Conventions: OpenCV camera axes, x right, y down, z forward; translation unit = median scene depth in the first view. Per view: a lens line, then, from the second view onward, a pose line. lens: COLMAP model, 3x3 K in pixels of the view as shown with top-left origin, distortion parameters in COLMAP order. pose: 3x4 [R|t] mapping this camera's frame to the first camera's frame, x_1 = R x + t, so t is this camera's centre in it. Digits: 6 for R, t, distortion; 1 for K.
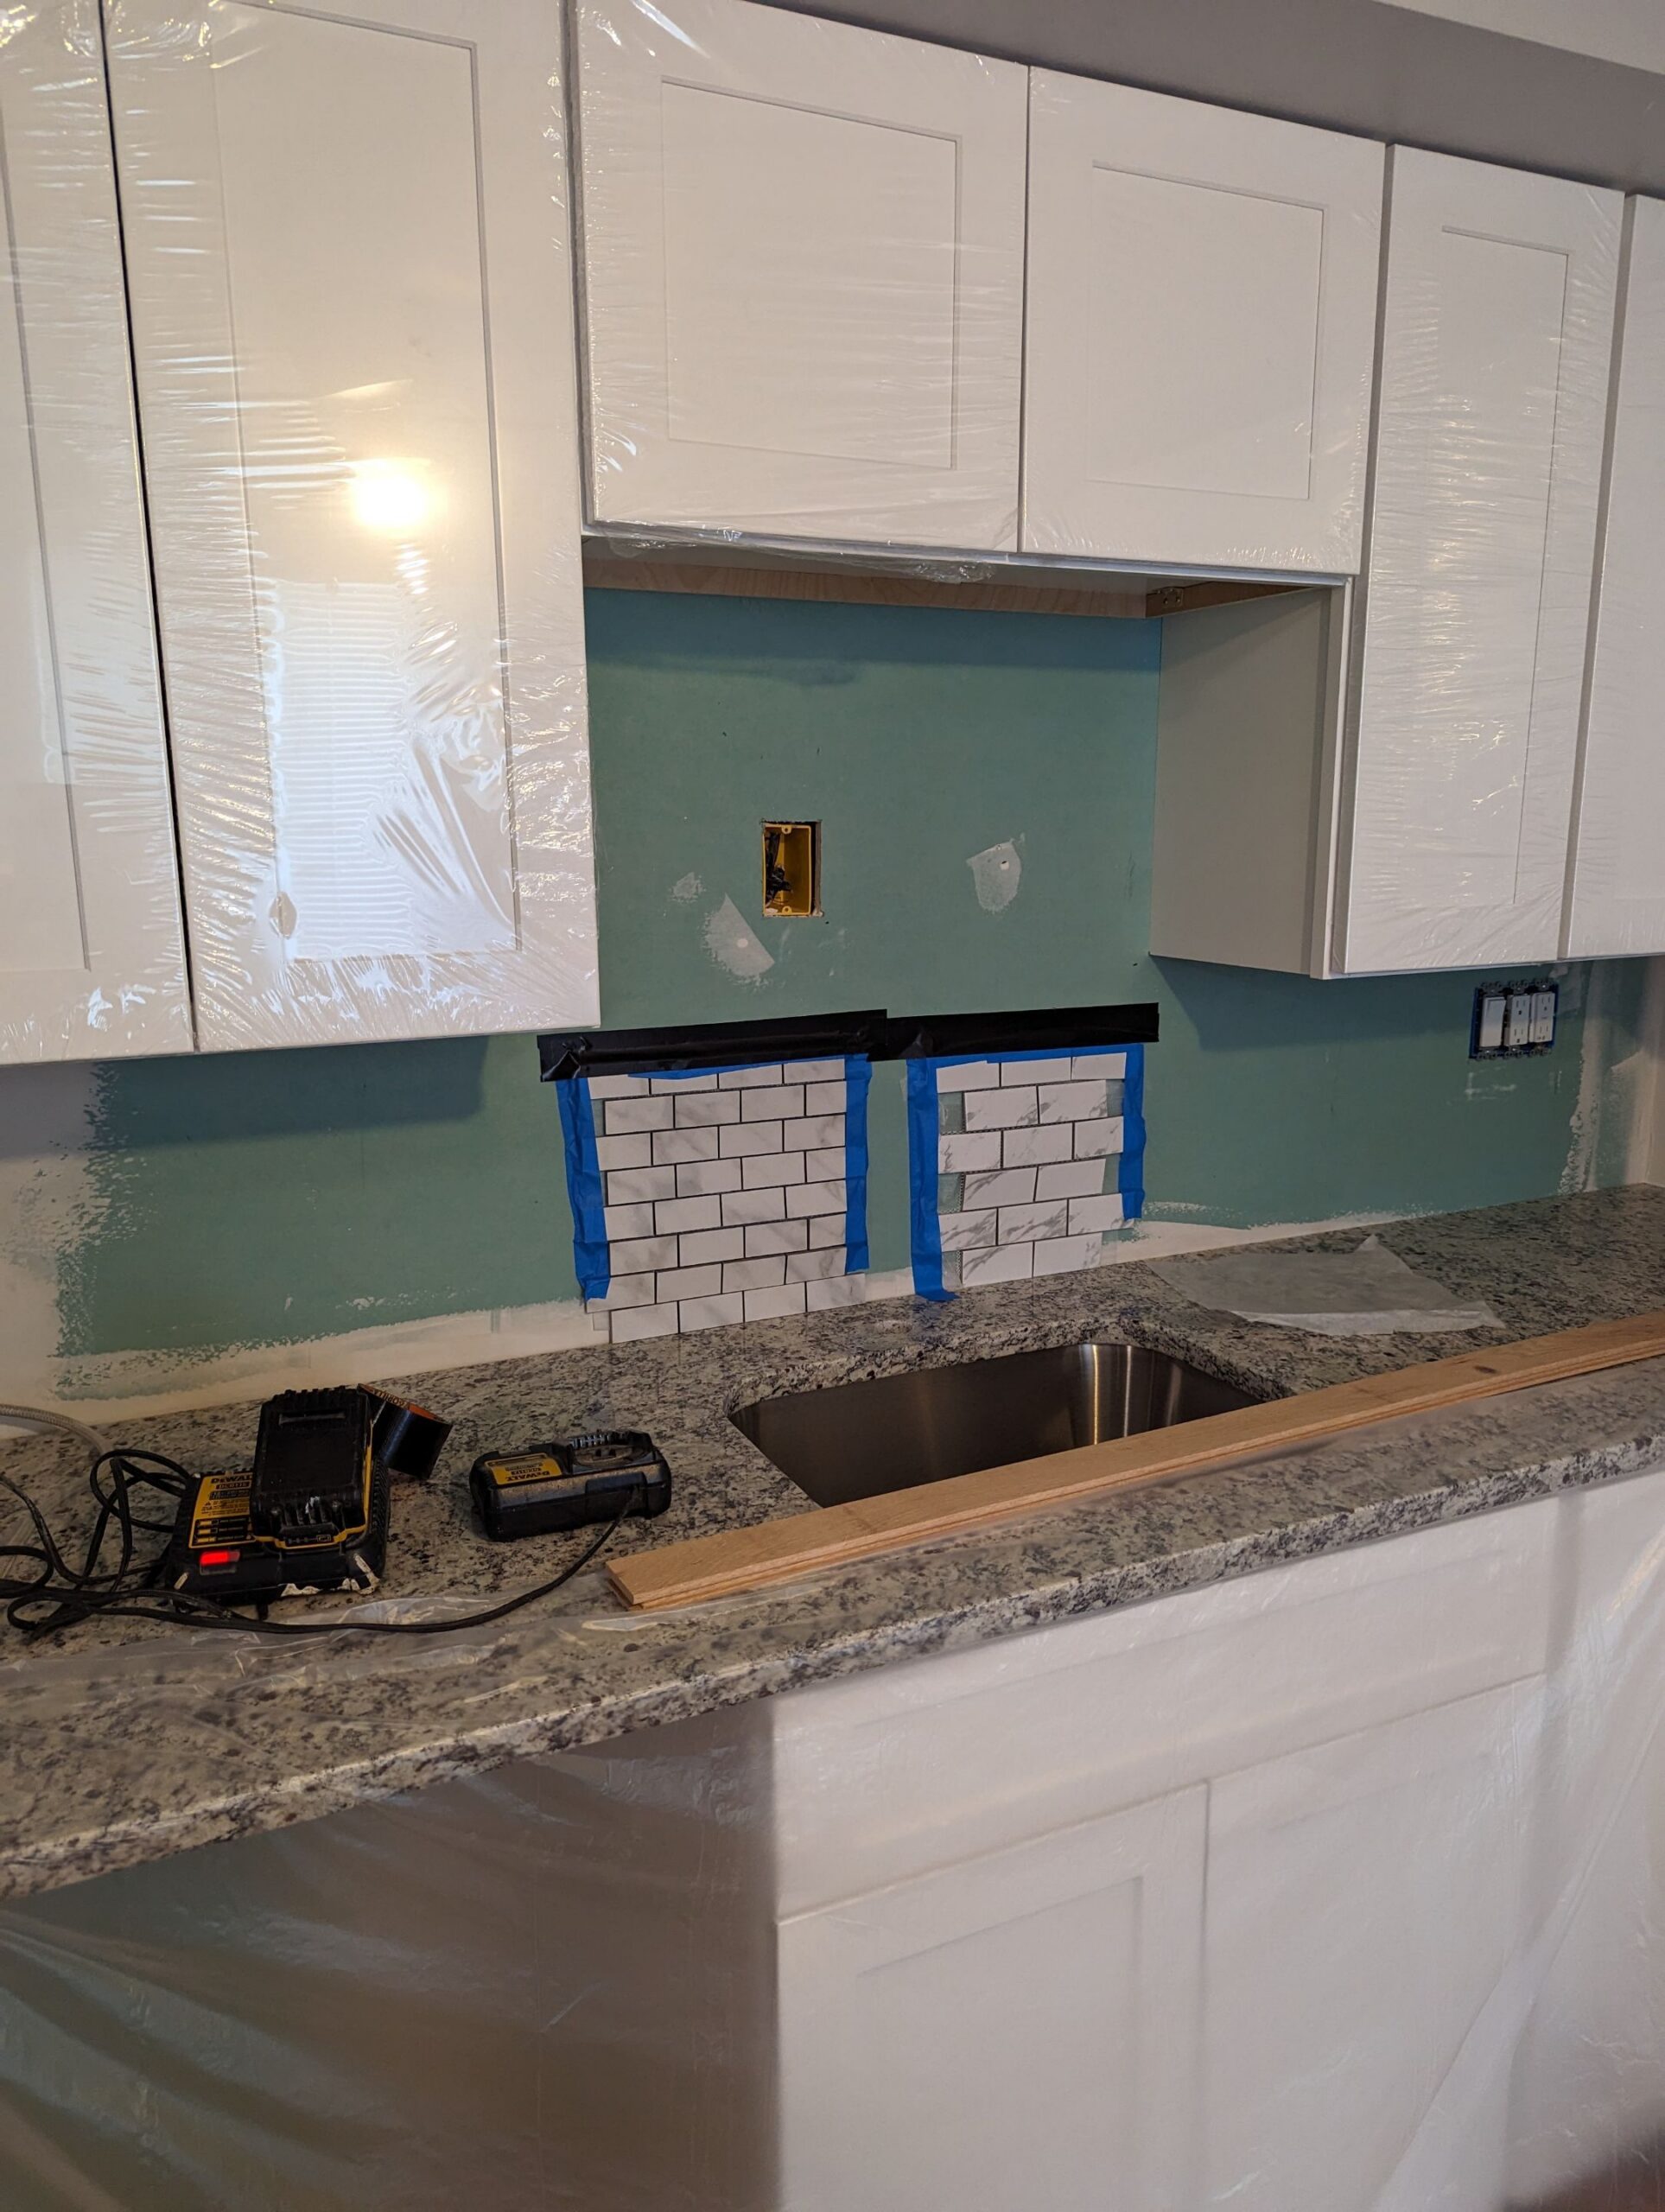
lens RADIAL K [[1563.1, 0, 818.4], [0, 1563.1, 1120.7], [0, 0, 1]] dist [0.038112, -0.025310]
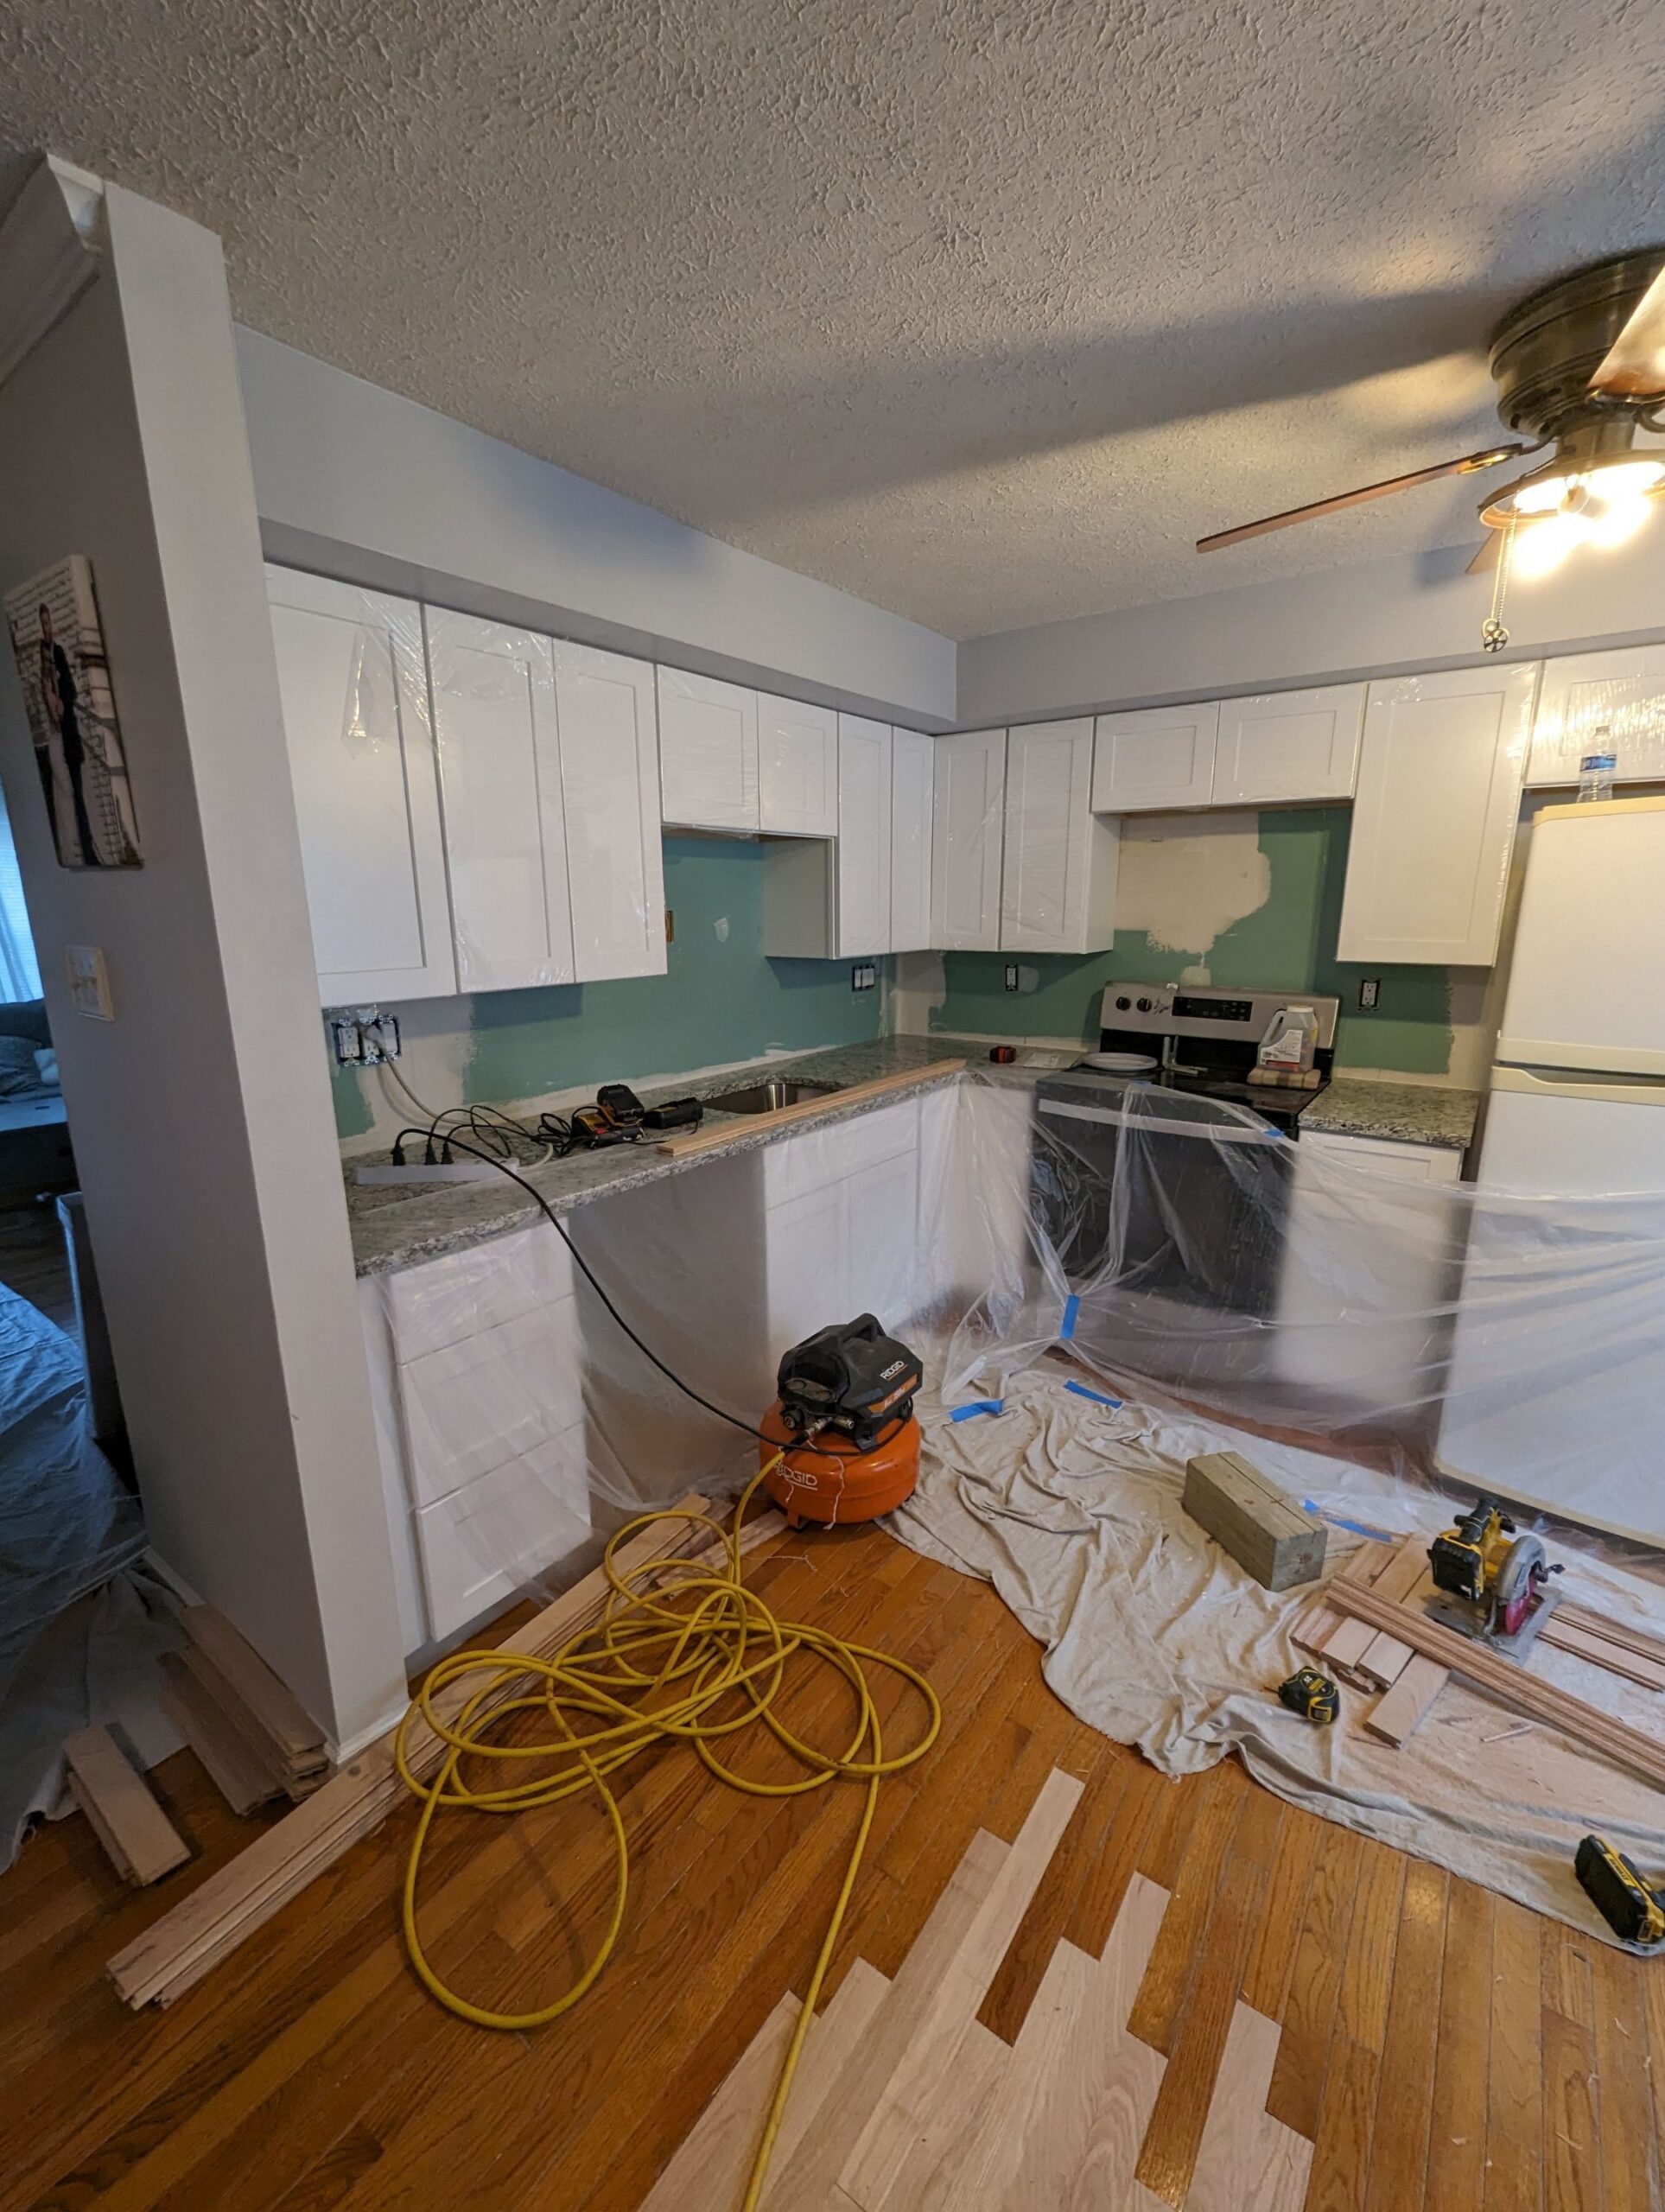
lens RADIAL K [[930.1, 0, 828.0], [0, 930.1, 1109.2], [0, 0, 1]] dist [-0.005846, -0.000138]
pose [[0.877827, -0.103928, 0.467567, -0.572869], [0.092636, 0.994583, 0.047152, 0.116570], [-0.469935, 0.001922, 0.882699, -0.638442]]
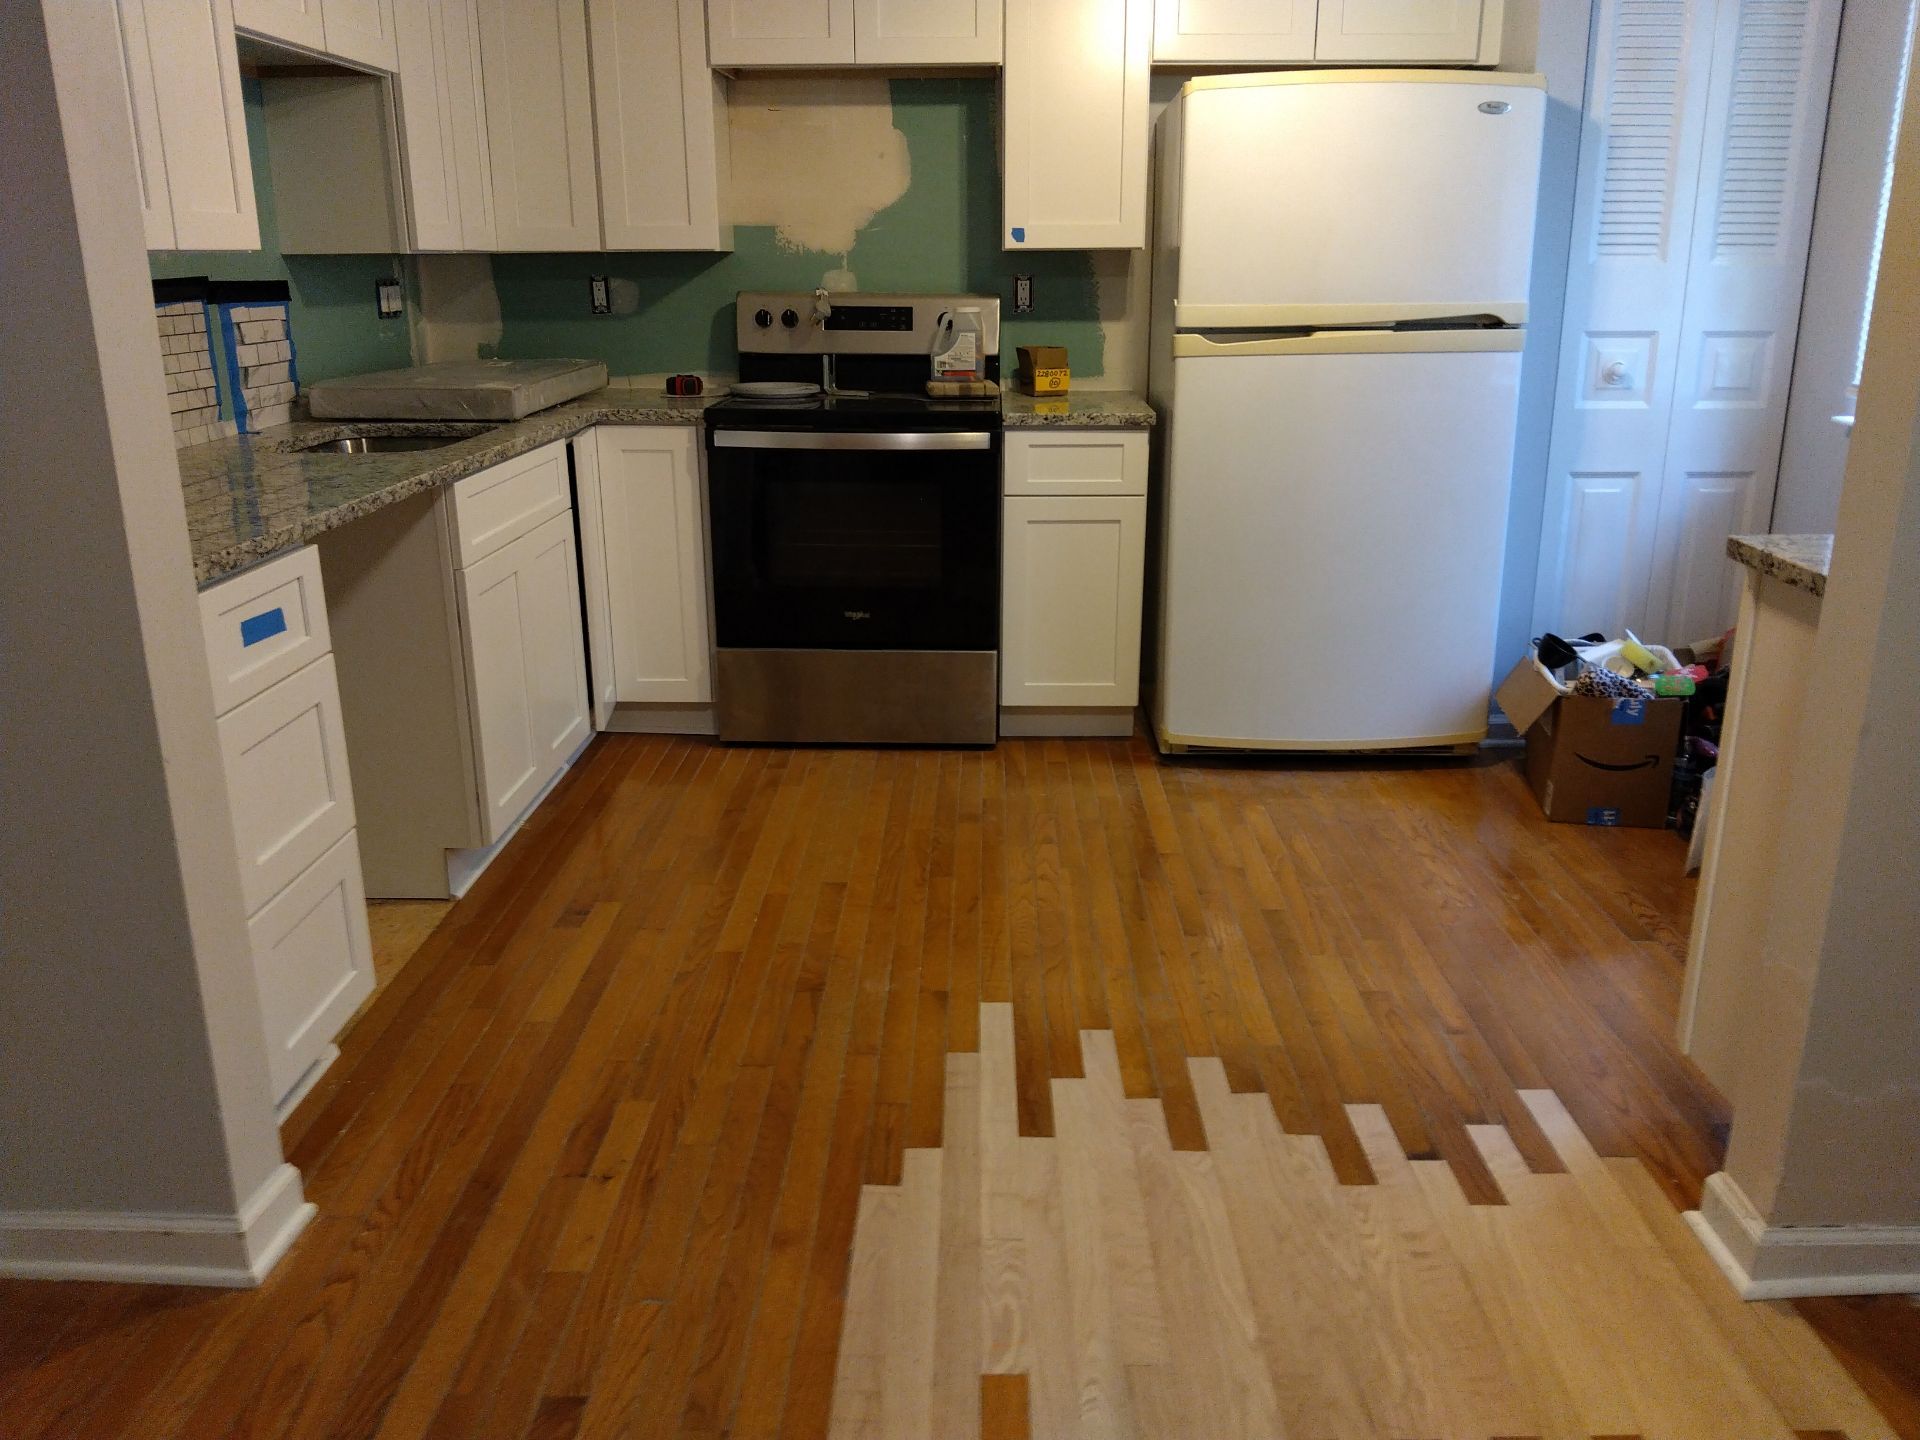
lens RADIAL K [[1517.2, 0, 970.3], [0, 1517.2, 720.7], [0, 0, 1]] dist [0.033677, -0.034391]
pose [[0.436083, -0.257195, 0.862370, -1.315504], [0.177992, 0.964008, 0.197501, 0.252760], [-0.882129, 0.067368, 0.466166, -0.662608]]
